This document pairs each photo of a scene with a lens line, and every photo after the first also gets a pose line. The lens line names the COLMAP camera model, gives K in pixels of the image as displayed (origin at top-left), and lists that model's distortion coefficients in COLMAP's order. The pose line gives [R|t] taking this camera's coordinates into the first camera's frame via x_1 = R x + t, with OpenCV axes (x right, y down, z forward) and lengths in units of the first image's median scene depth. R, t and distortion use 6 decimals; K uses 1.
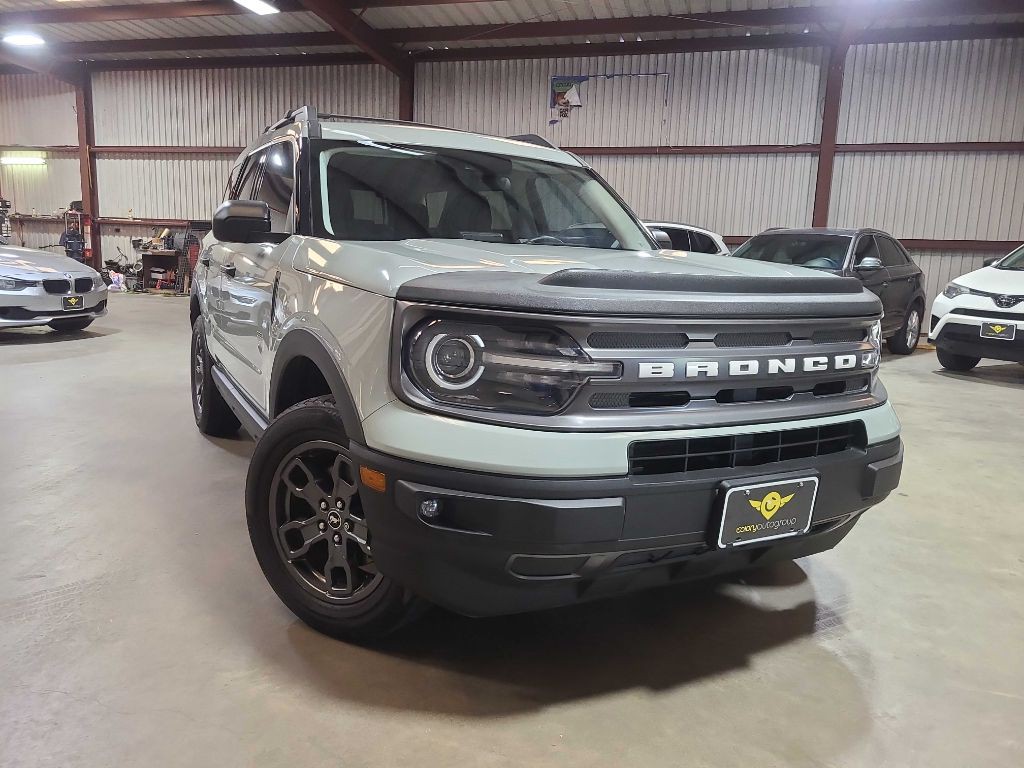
lens RADIAL K [[763.2, 0, 507.3], [0, 763.2, 387.7], [0, 0, 1]] dist [0.067142, -0.049144]
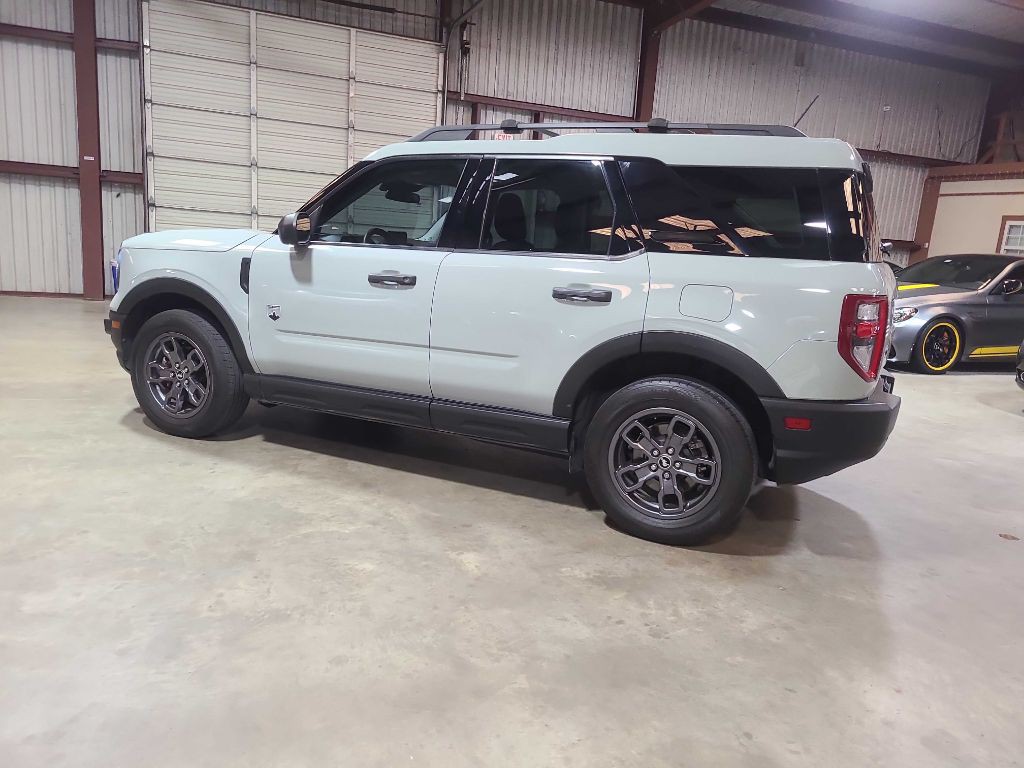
lens RADIAL K [[763.2, 0, 508.7], [0, 763.2, 386.8], [0, 0, 1]] dist [0.067142, -0.049144]
pose [[-0.776352, 0.030068, -0.629583, 0.445544], [-0.206220, 0.931770, 0.298795, -0.249547], [0.595610, 0.361802, -0.717180, 1.412567]]
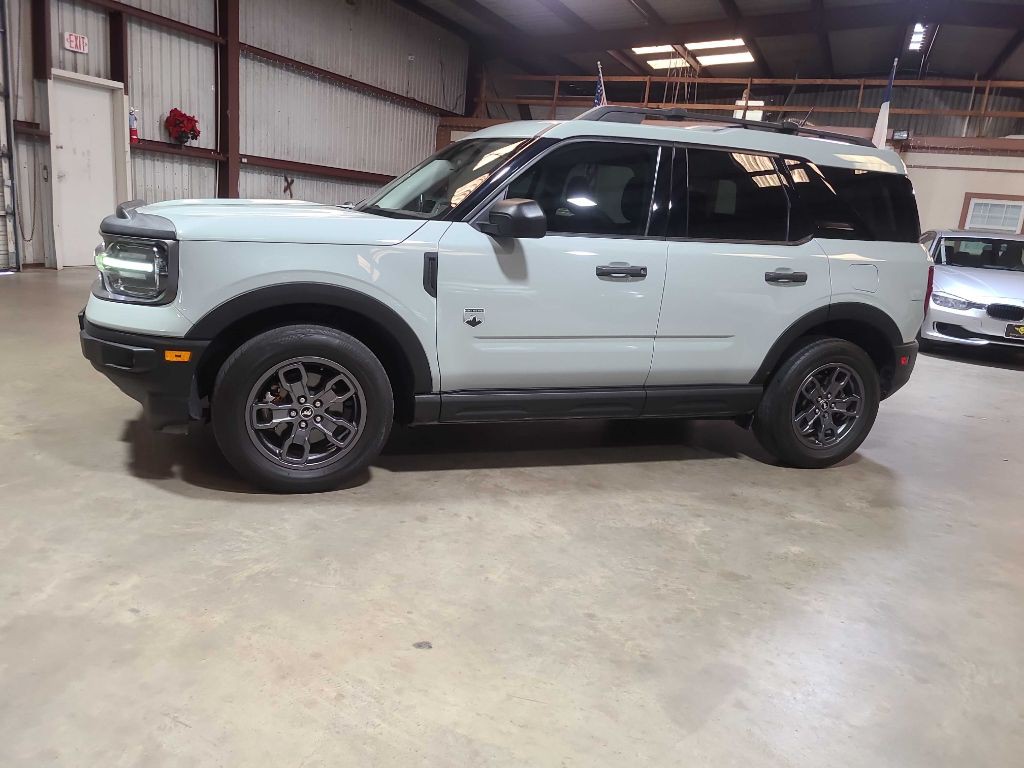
lens RADIAL K [[763.2, 0, 507.3], [0, 763.2, 392.3], [0, 0, 1]] dist [0.067142, -0.049144]
pose [[-0.118832, 0.185455, -0.975441, 0.770347], [-0.260760, 0.942090, 0.210881, -0.126810], [0.958062, 0.279415, -0.063591, 0.793675]]
